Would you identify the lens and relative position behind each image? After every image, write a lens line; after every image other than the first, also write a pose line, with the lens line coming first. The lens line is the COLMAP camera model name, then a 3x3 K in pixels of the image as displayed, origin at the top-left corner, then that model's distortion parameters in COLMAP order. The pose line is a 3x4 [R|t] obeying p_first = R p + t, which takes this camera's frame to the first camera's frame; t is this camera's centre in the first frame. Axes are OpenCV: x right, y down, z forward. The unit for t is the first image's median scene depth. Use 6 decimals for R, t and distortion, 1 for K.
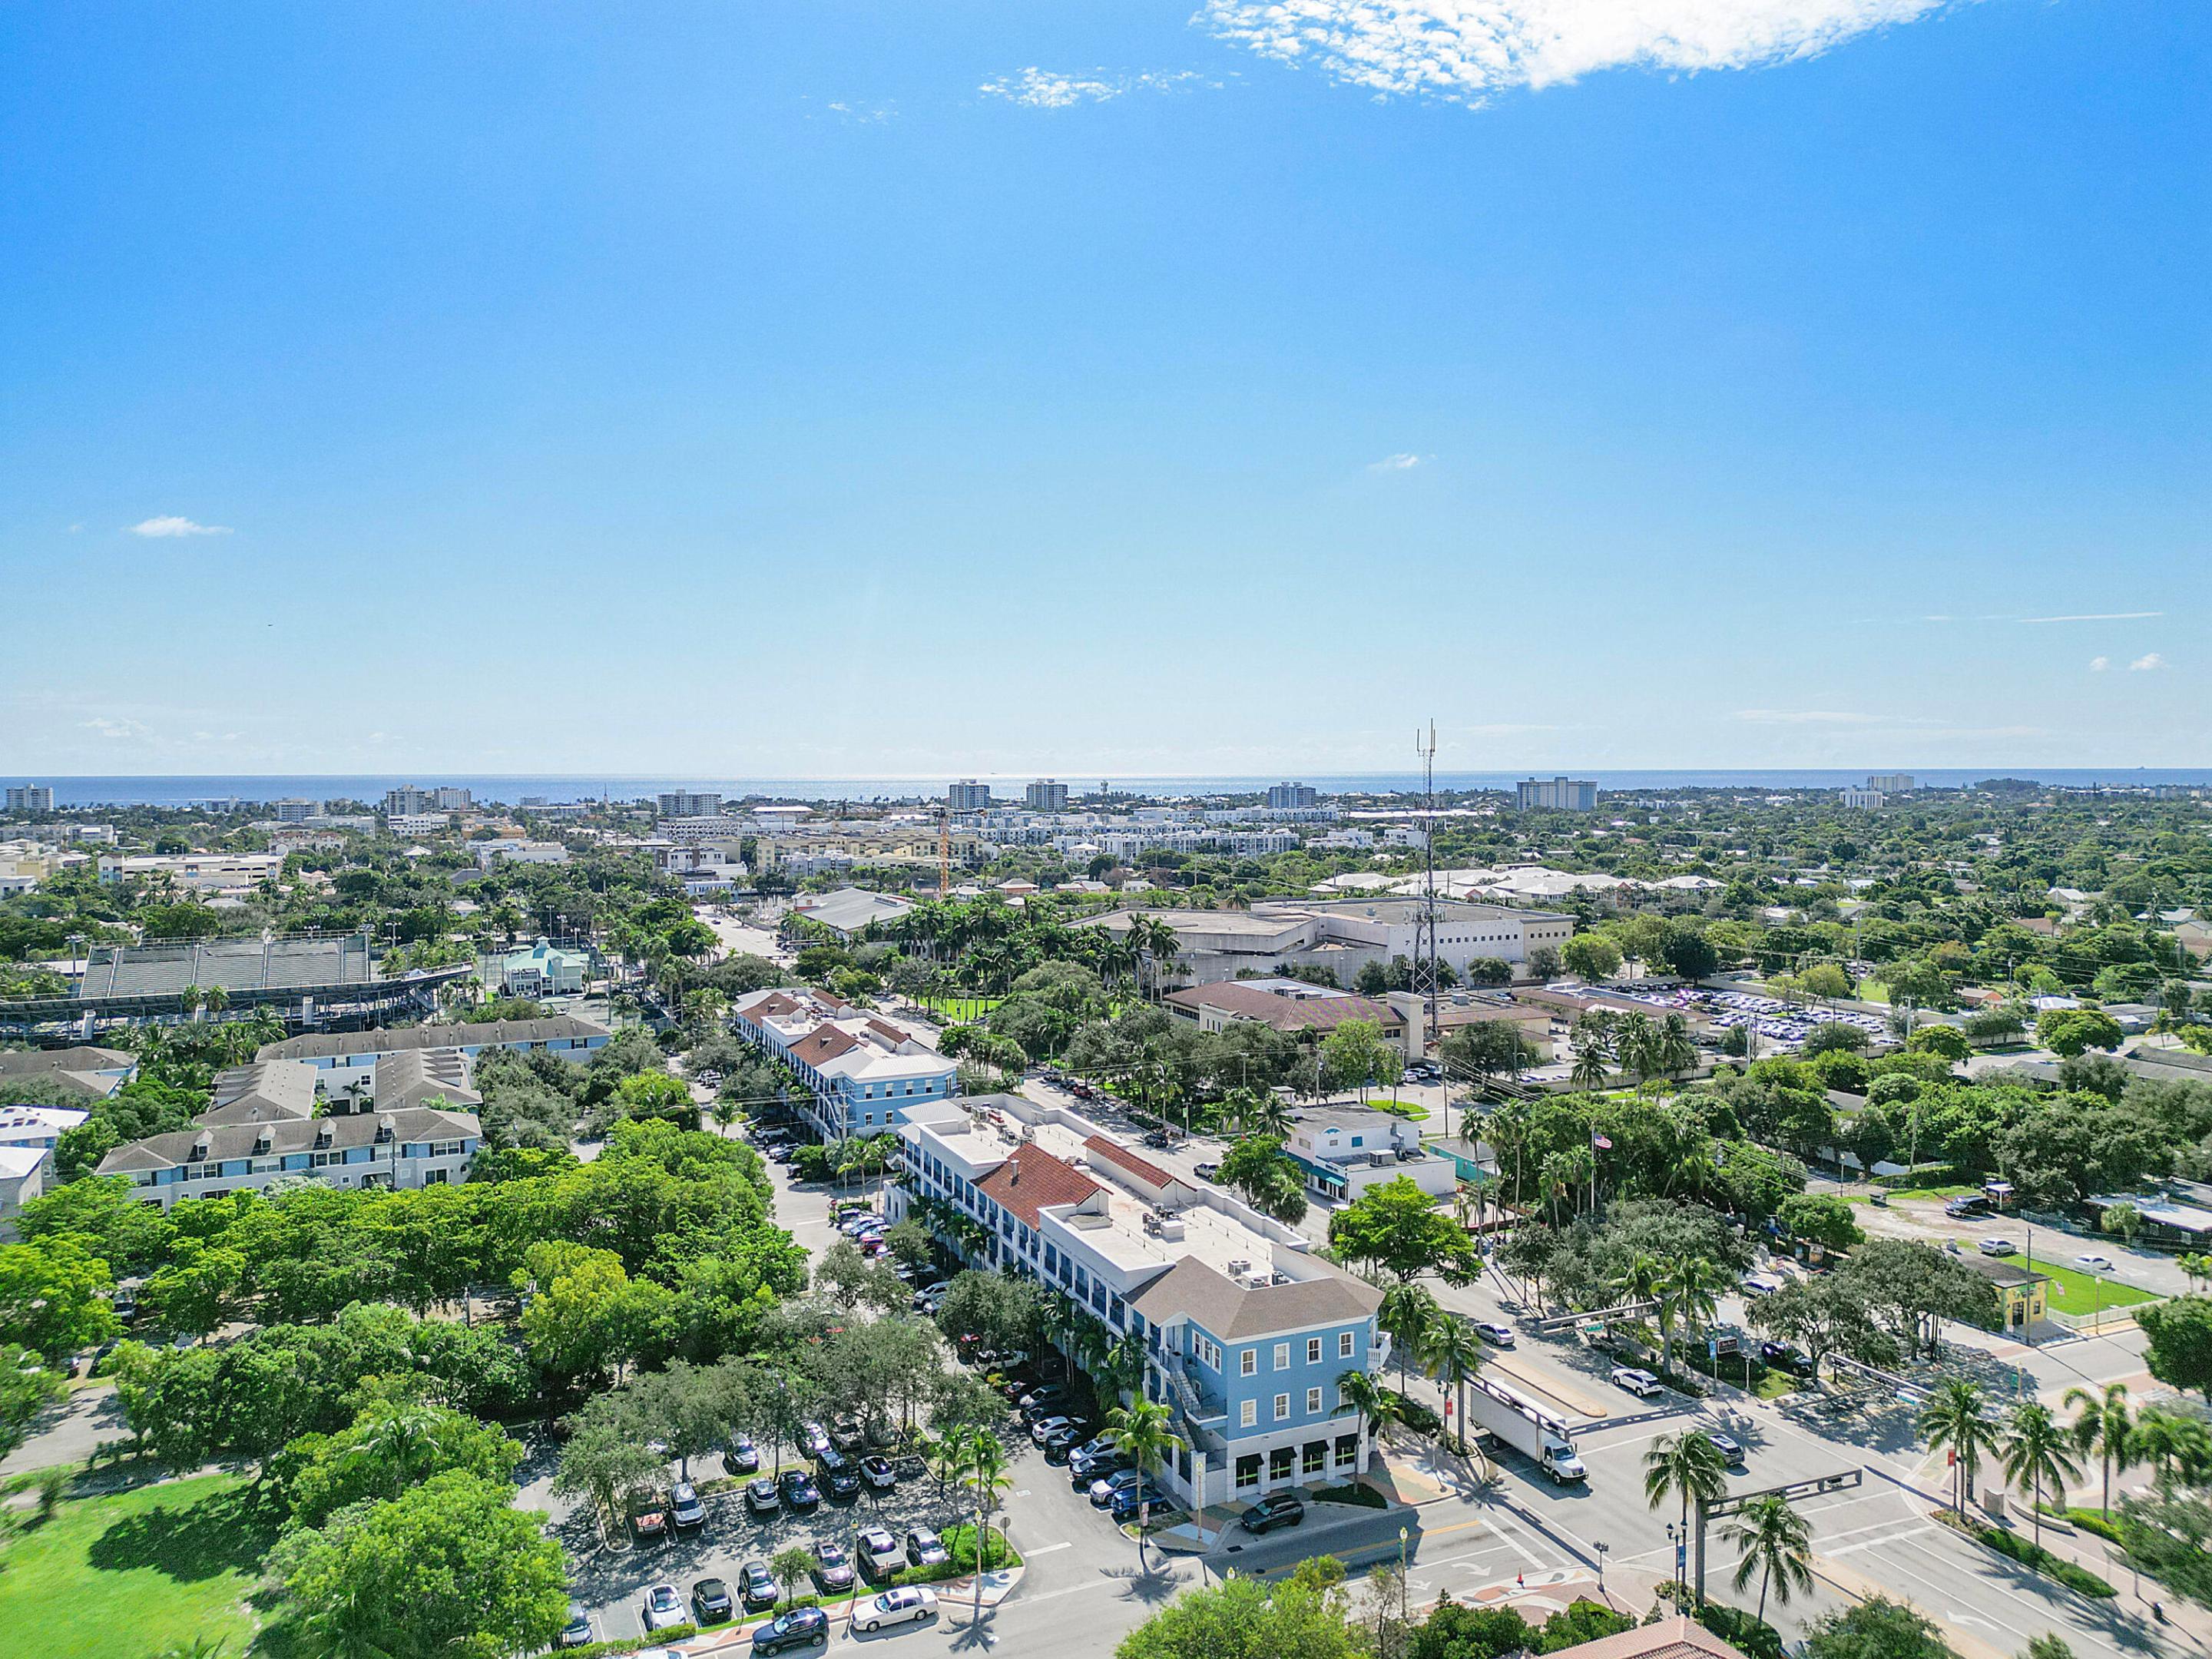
lens RADIAL K [[1682.9, 0, 1106.0], [0, 1682.9, 829.5], [0, 0, 1]] dist [0.088950, -0.091904]
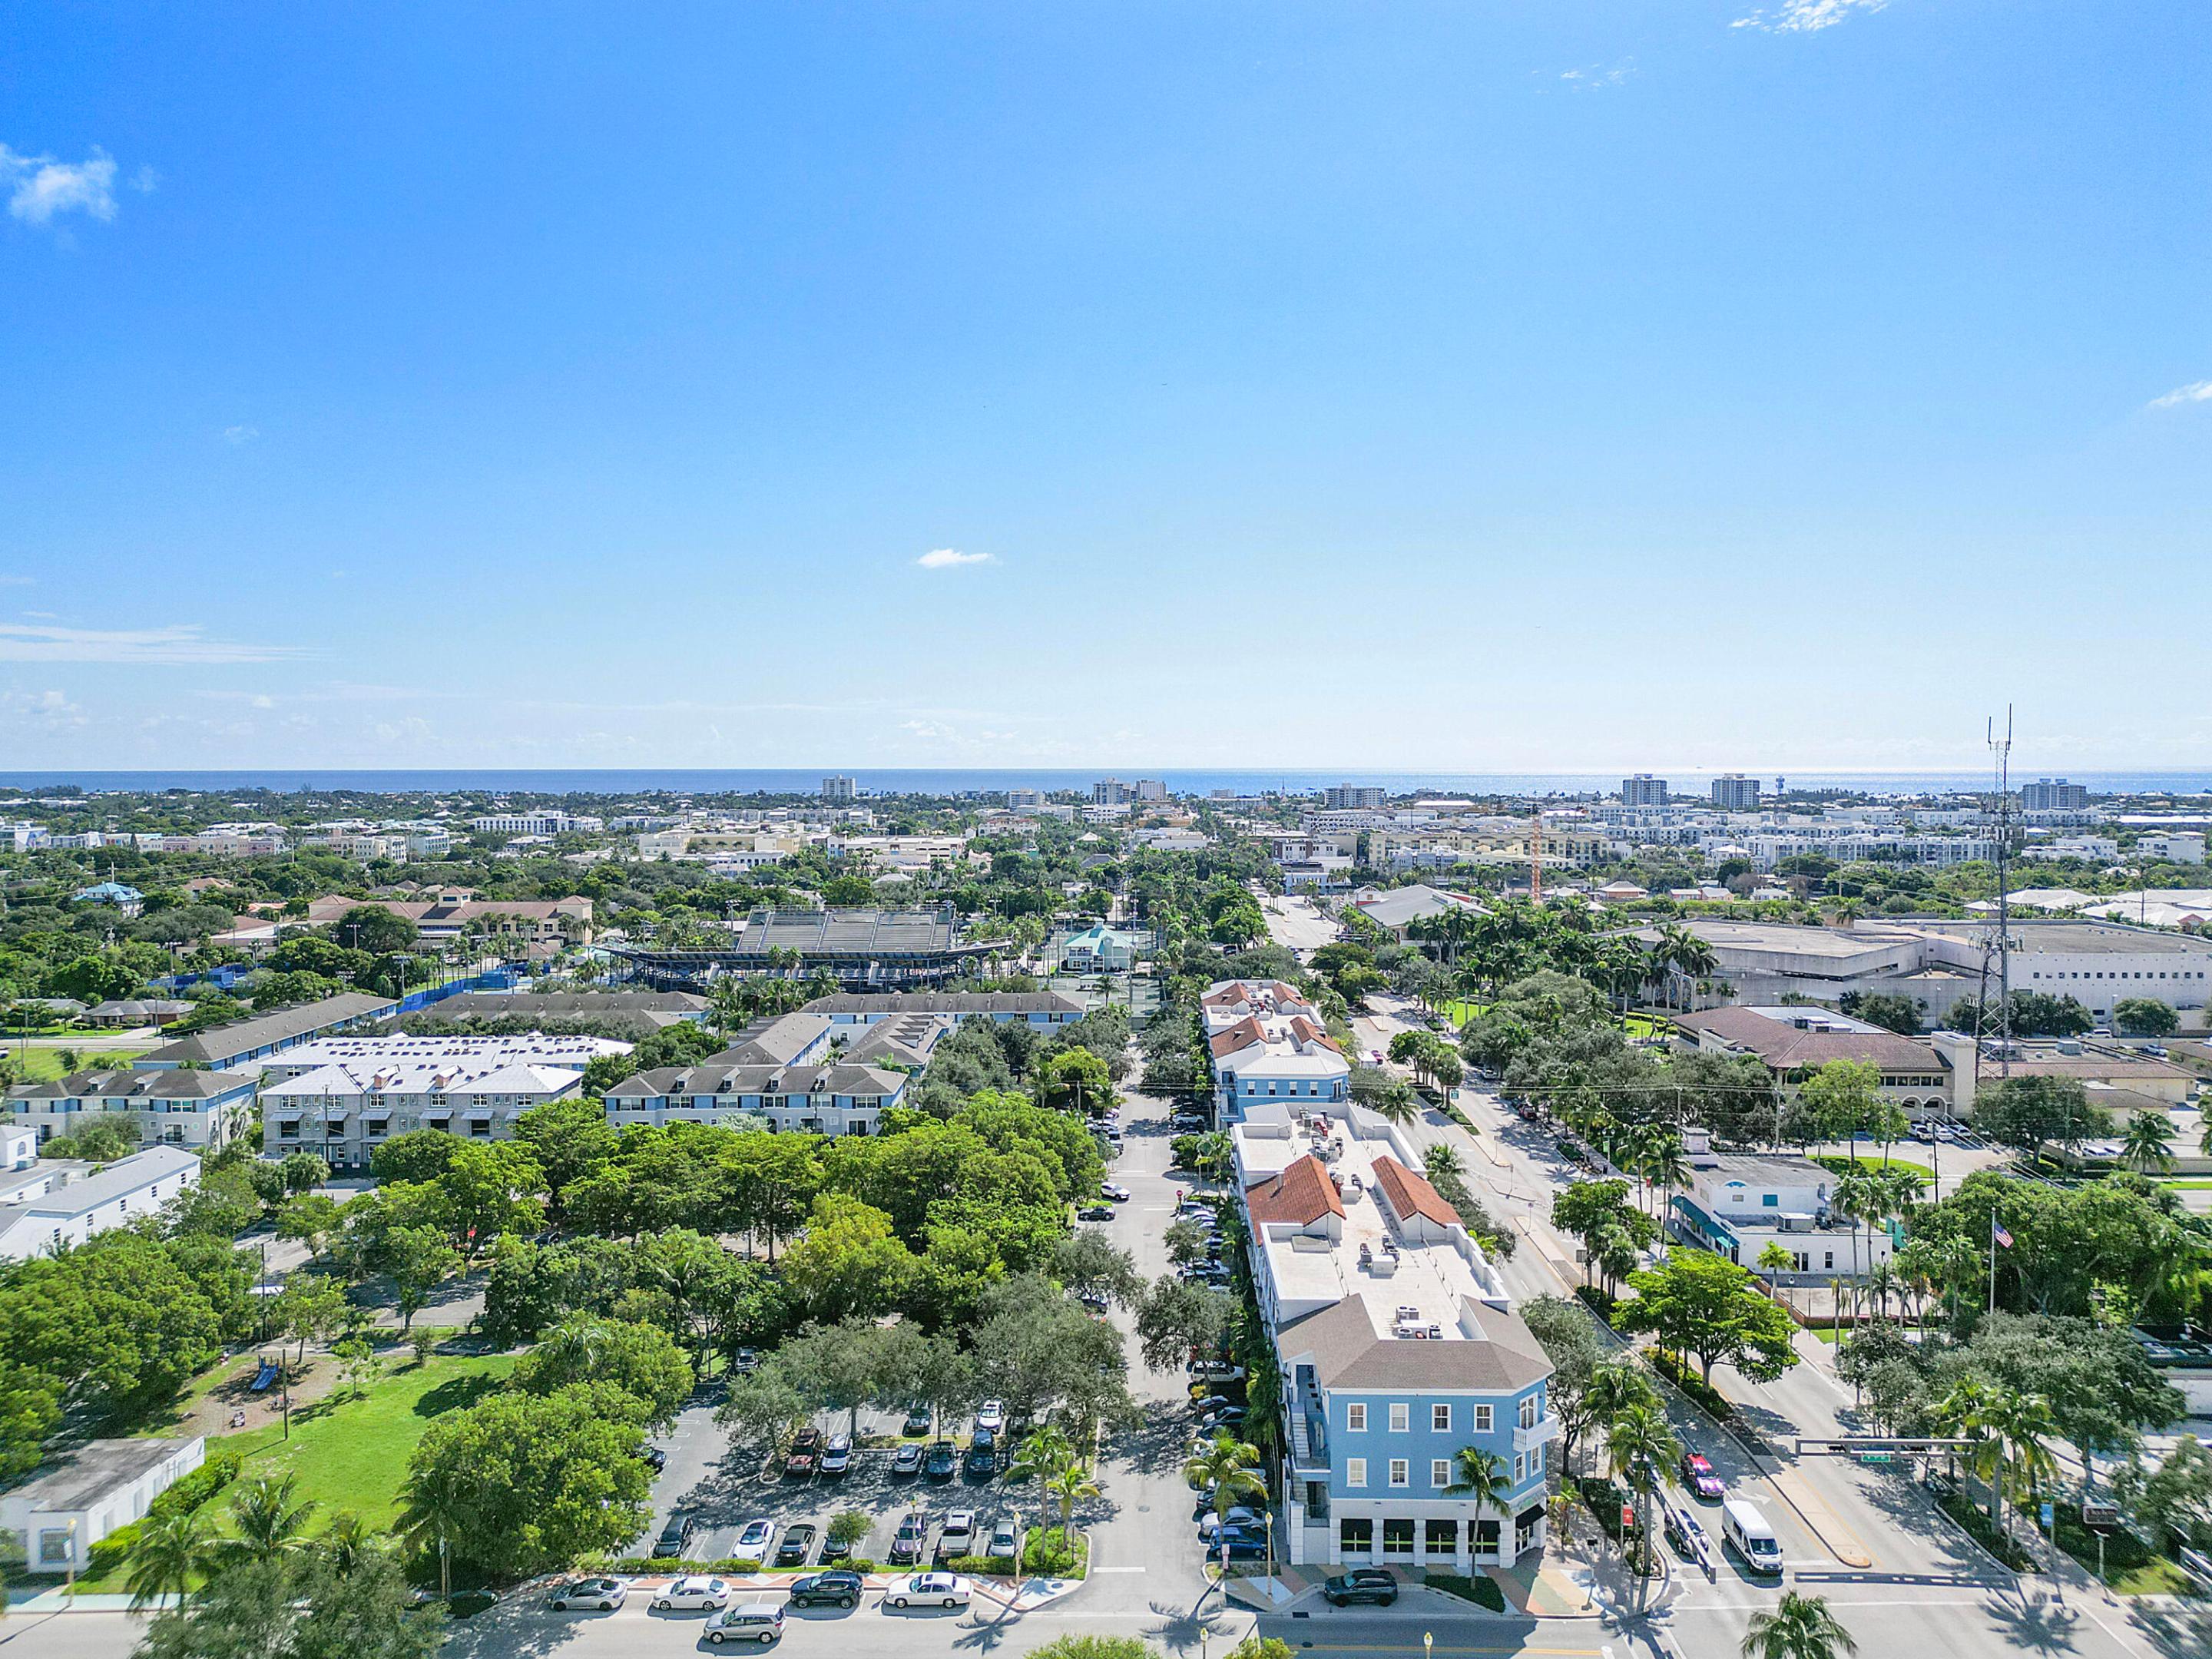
lens RADIAL K [[1682.9, 0, 1106.0], [0, 1682.9, 829.5], [0, 0, 1]] dist [0.088950, -0.091904]
pose [[0.890329, 0.019798, -0.454887, 0.258931], [-0.018167, 0.999803, 0.007959, -0.003343], [0.454955, 0.001178, 0.890514, 0.089324]]
